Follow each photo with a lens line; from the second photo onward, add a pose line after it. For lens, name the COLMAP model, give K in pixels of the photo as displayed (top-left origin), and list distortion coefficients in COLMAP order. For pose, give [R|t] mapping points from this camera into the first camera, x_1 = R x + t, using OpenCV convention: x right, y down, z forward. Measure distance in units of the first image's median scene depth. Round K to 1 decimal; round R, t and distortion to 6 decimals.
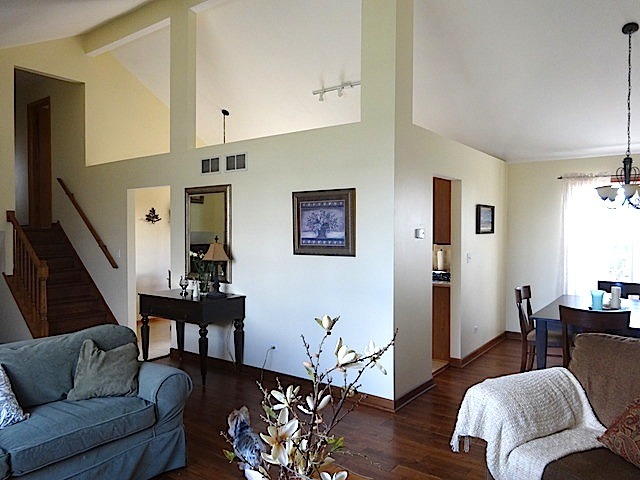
lens RADIAL K [[480.6, 0, 320.0], [0, 480.6, 240.0], [0, 0, 1]] dist [-0.042176, -0.002417]
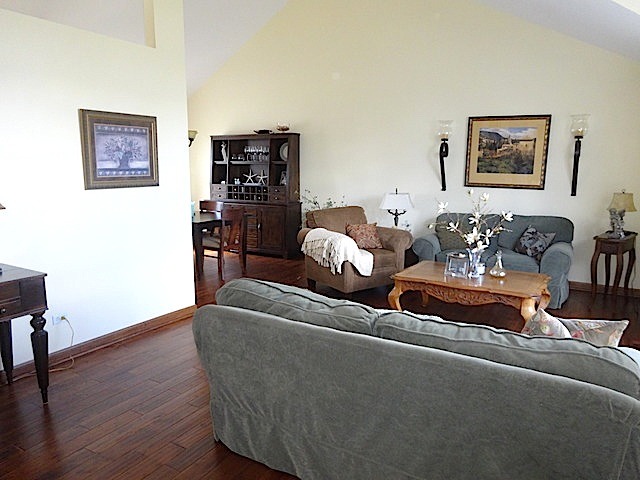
lens RADIAL K [[480.6, 0, 320.0], [0, 480.6, 240.0], [0, 0, 1]] dist [-0.042176, -0.002417]
pose [[-0.110805, -0.151183, 0.982276, -0.926395], [0.015850, 0.987968, 0.153847, -0.002735], [-0.993716, 0.032616, -0.107076, 0.742381]]
